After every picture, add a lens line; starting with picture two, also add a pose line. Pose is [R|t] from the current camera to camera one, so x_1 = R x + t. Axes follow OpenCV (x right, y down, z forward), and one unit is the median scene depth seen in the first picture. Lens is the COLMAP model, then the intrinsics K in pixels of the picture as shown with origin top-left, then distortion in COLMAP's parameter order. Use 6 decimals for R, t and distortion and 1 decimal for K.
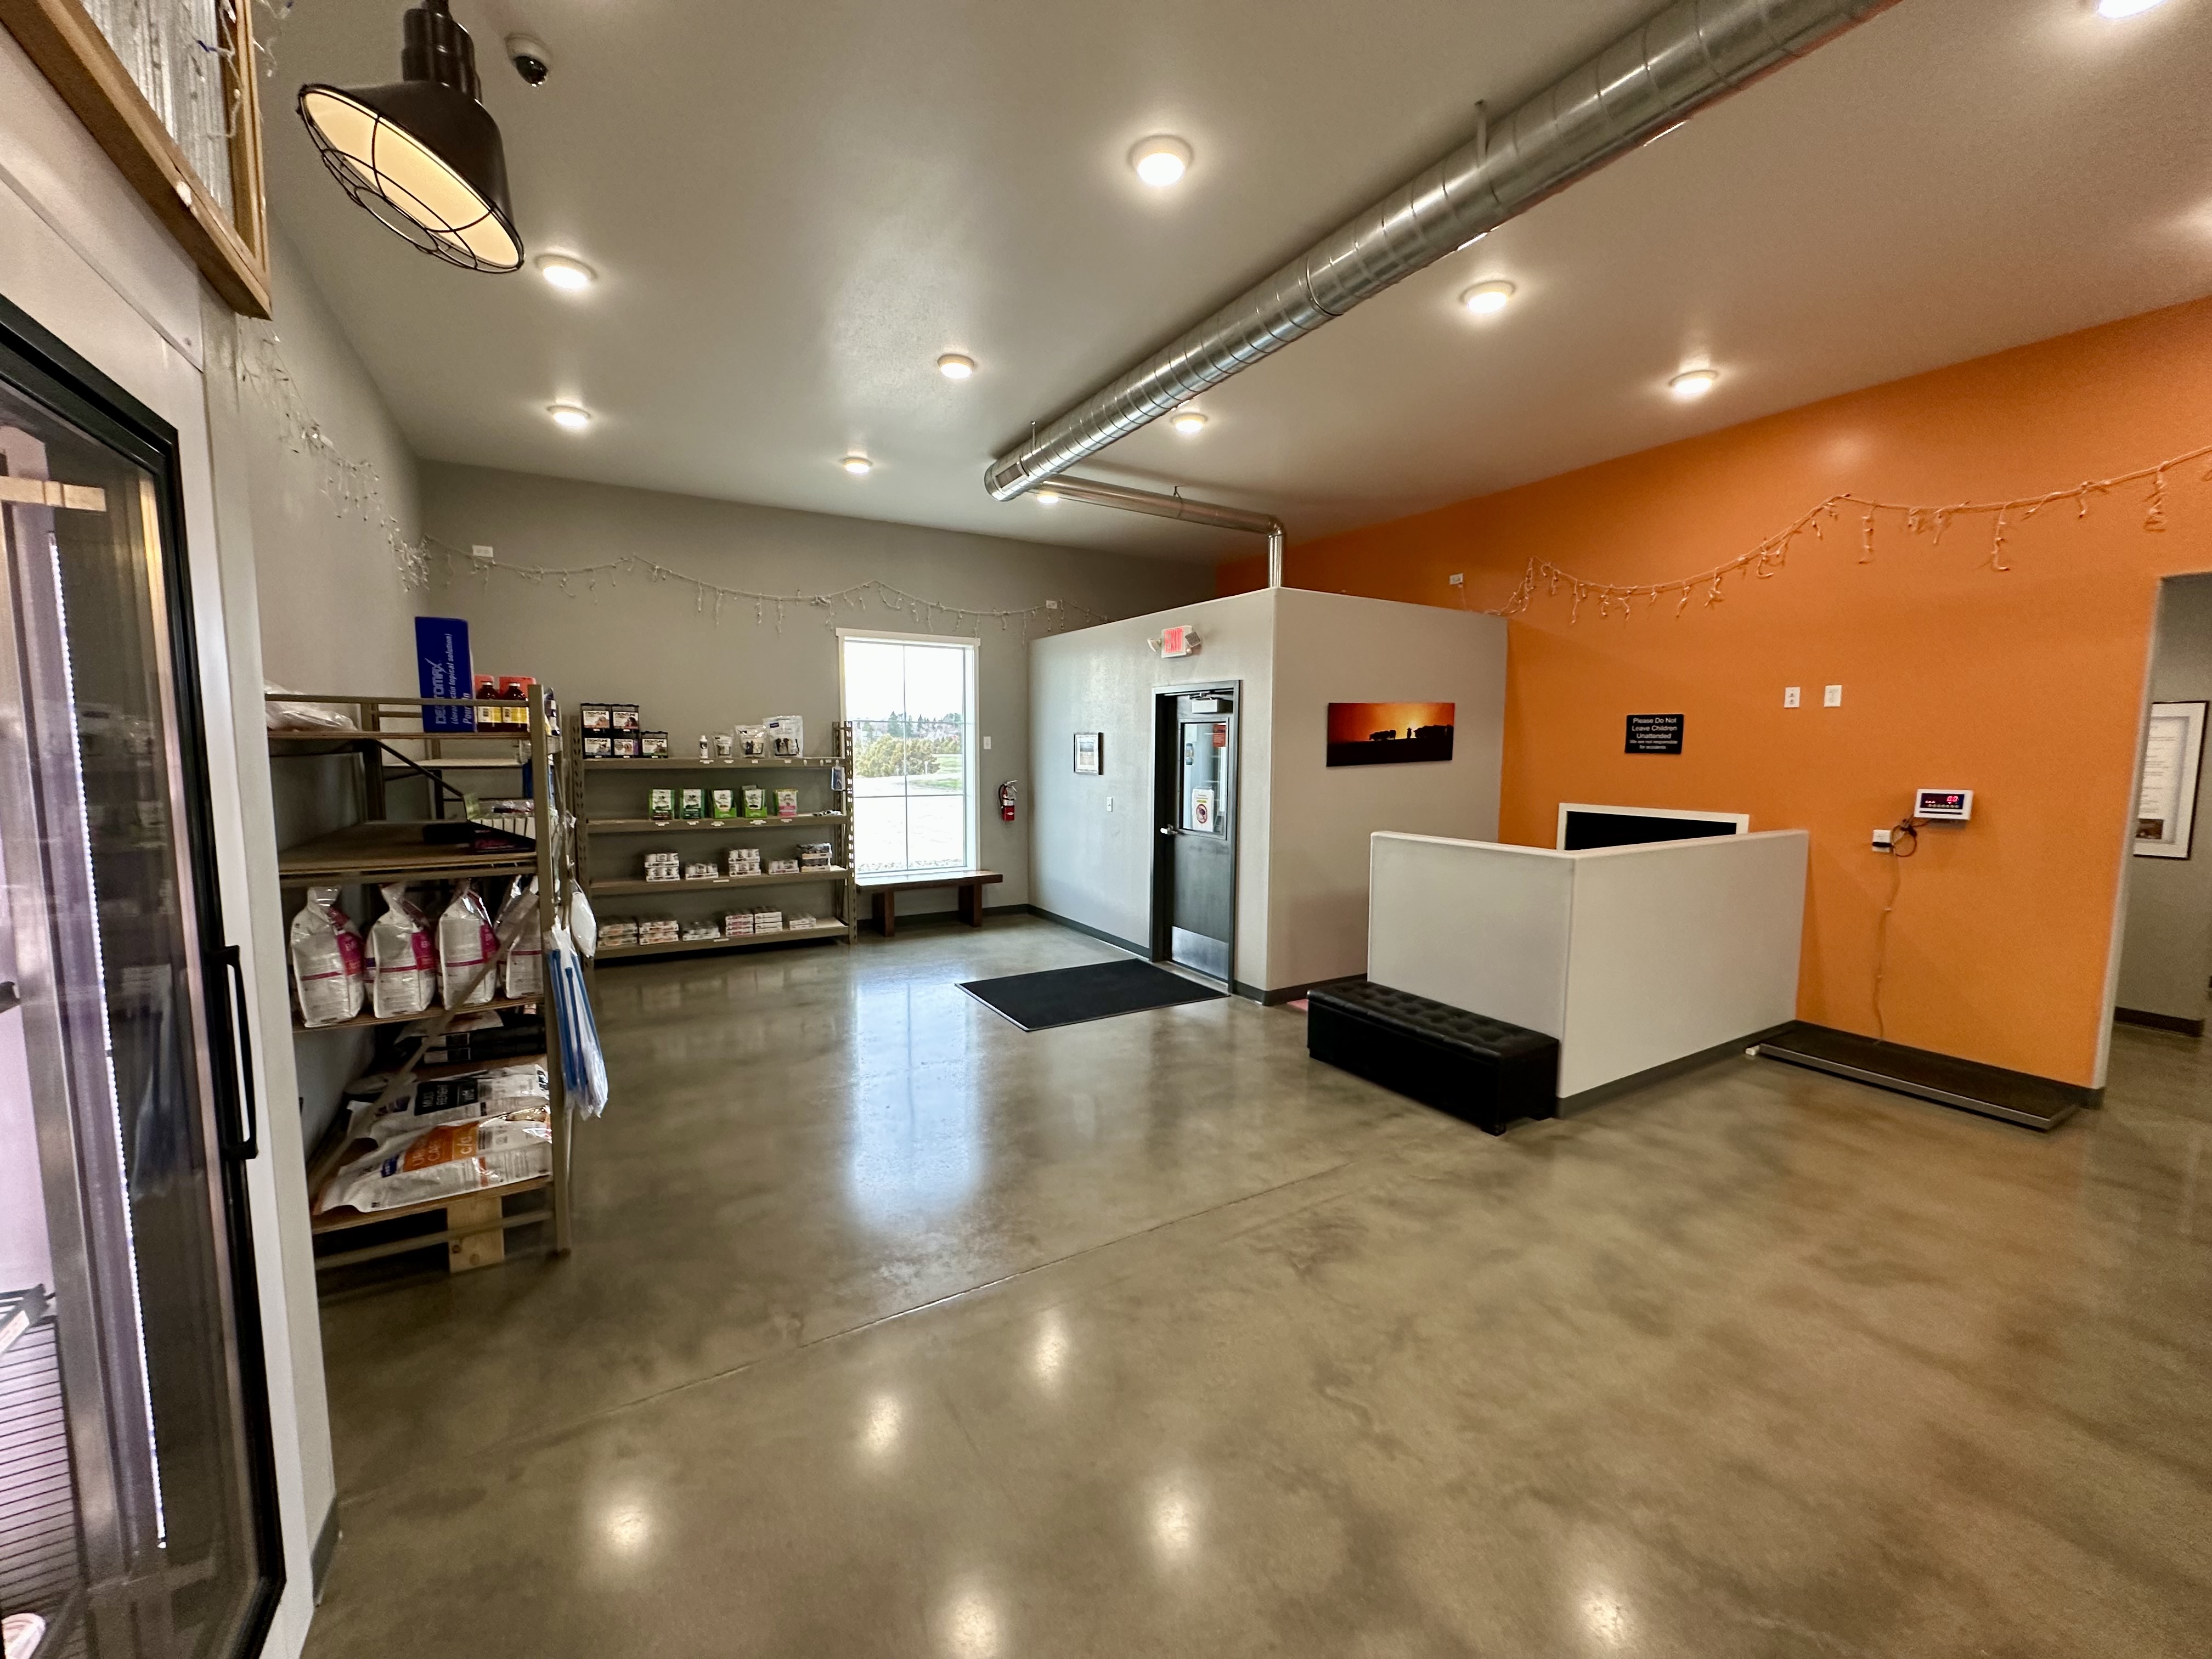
lens RADIAL K [[880.0, 0, 1103.2], [0, 880.0, 829.7], [0, 0, 1]] dist [-0.001914, 0.000399]
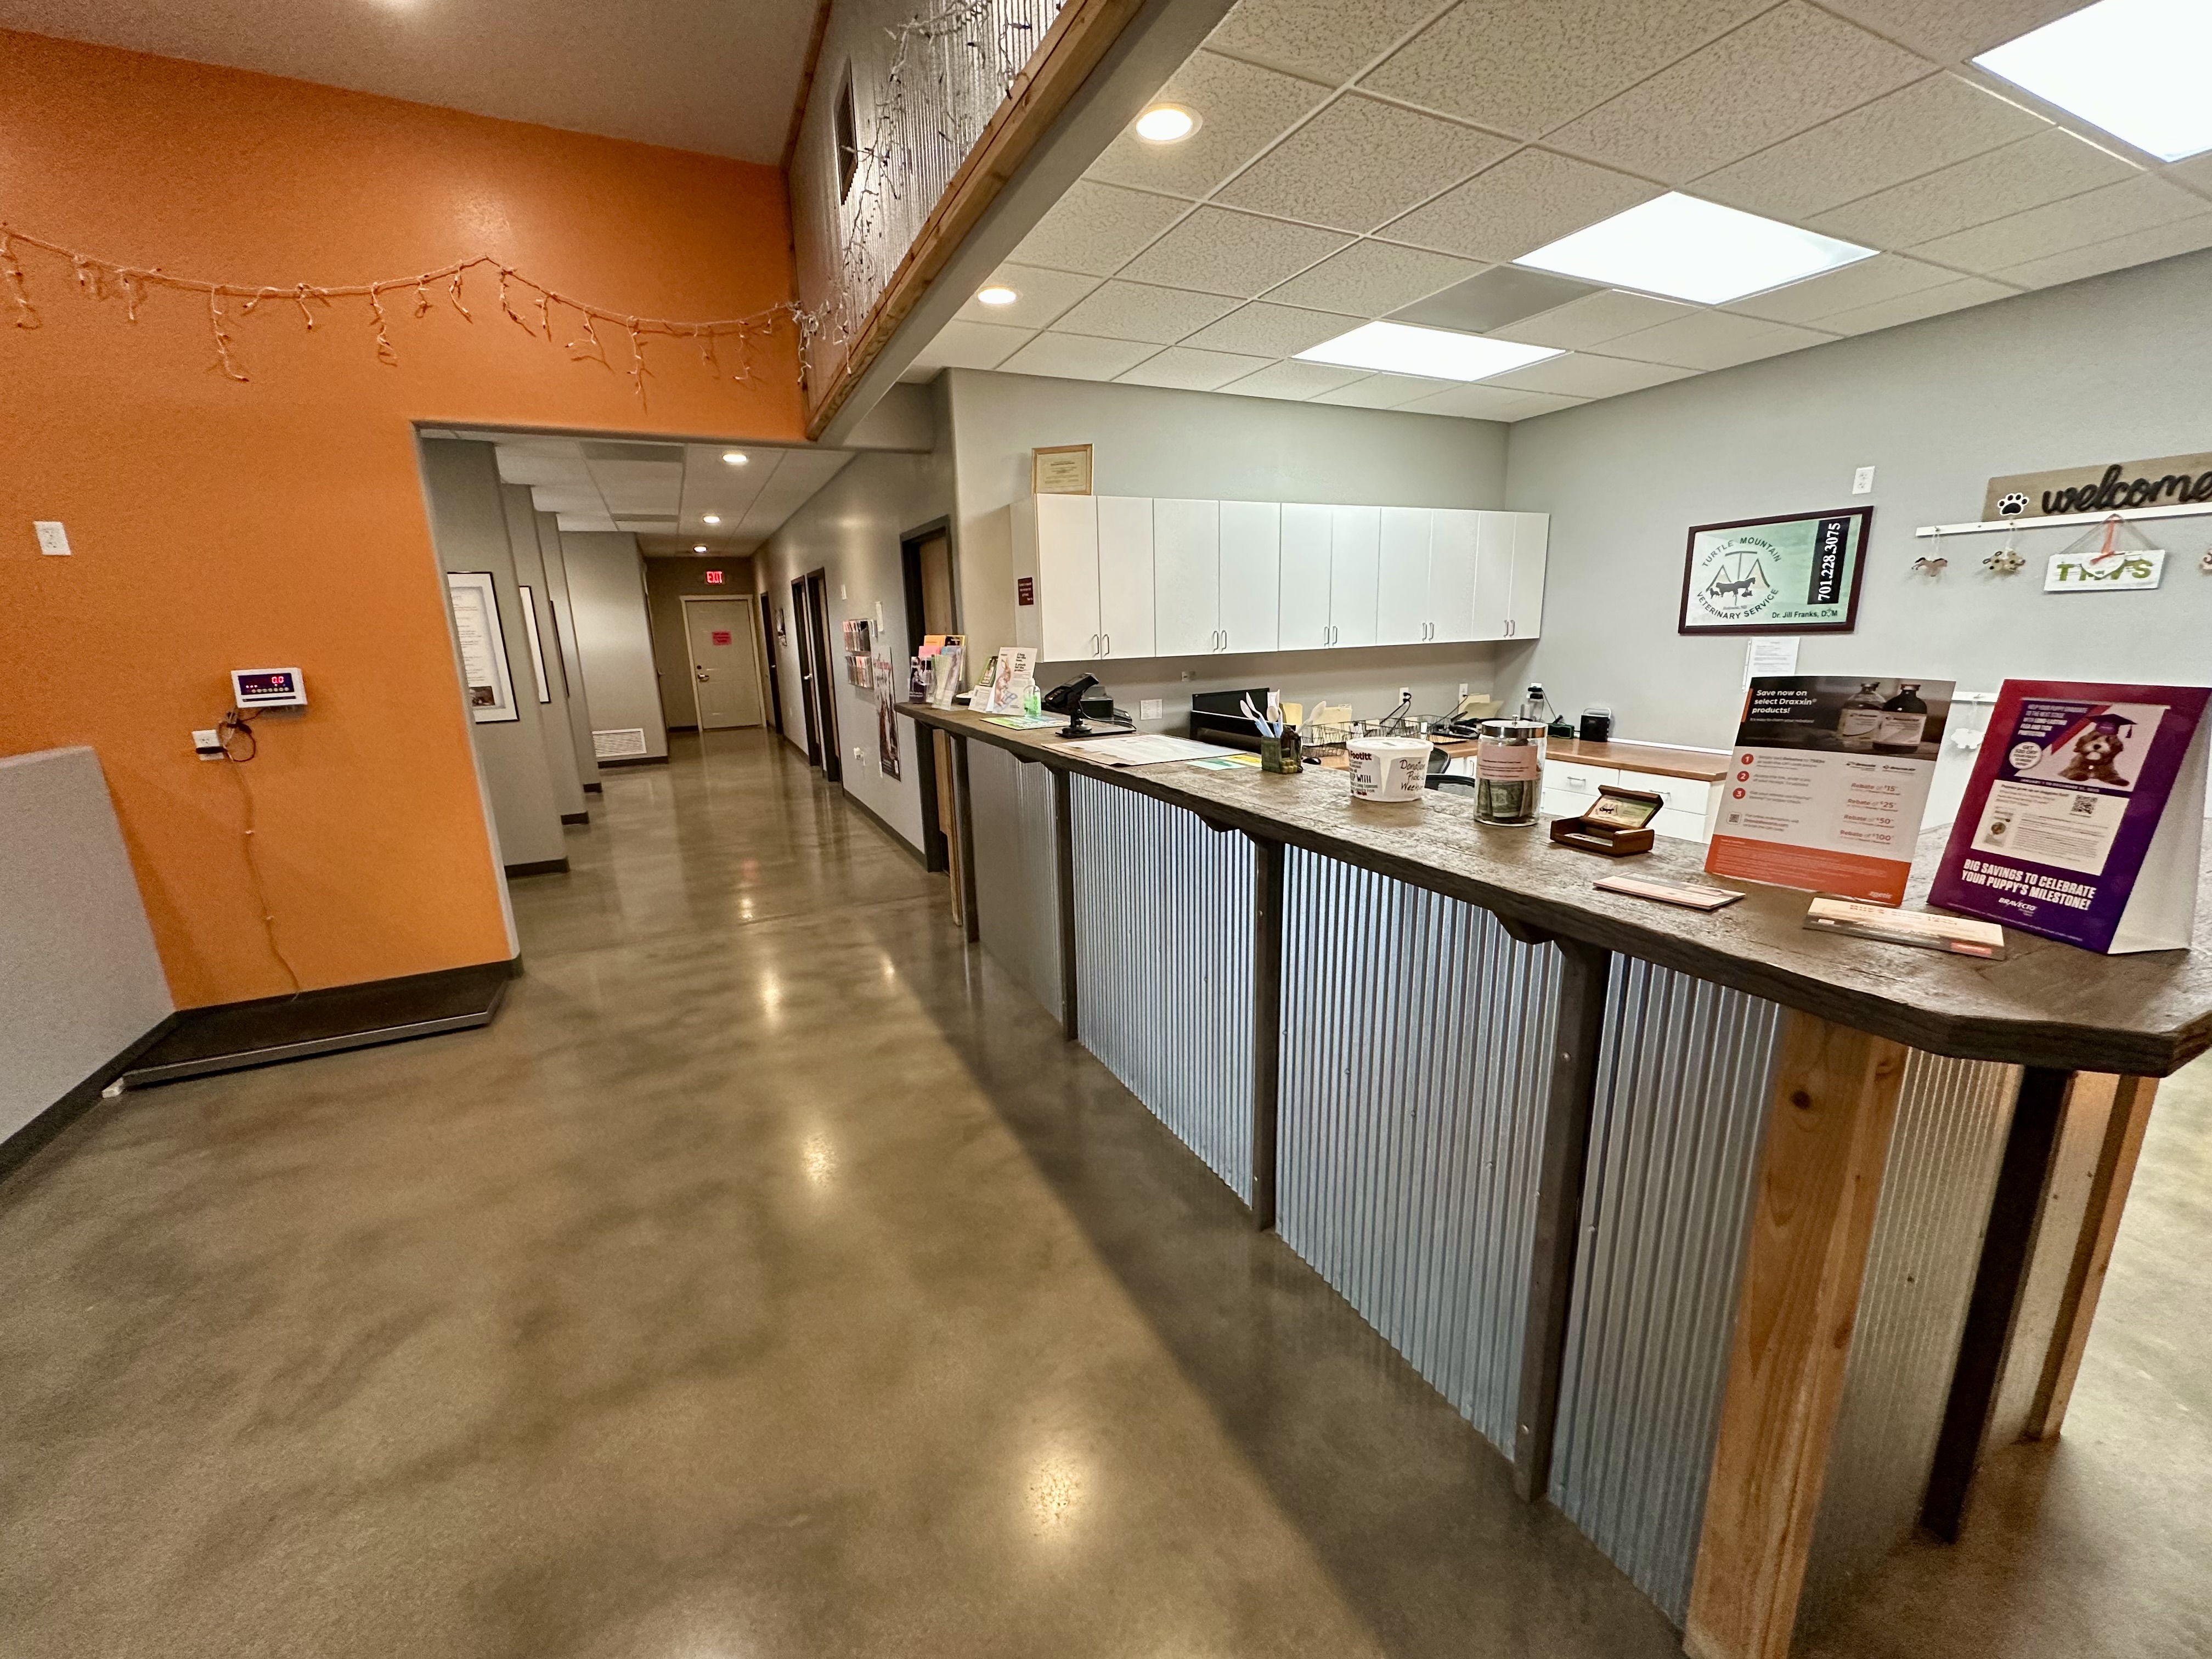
lens RADIAL K [[880.0, 0, 1103.2], [0, 880.0, 829.7], [0, 0, 1]] dist [-0.001914, 0.000399]
pose [[0.089463, -0.240104, 0.966616, 0.257946], [0.128015, 0.965230, 0.227912, 0.010741], [-0.987729, 0.103352, 0.117090, 0.205495]]
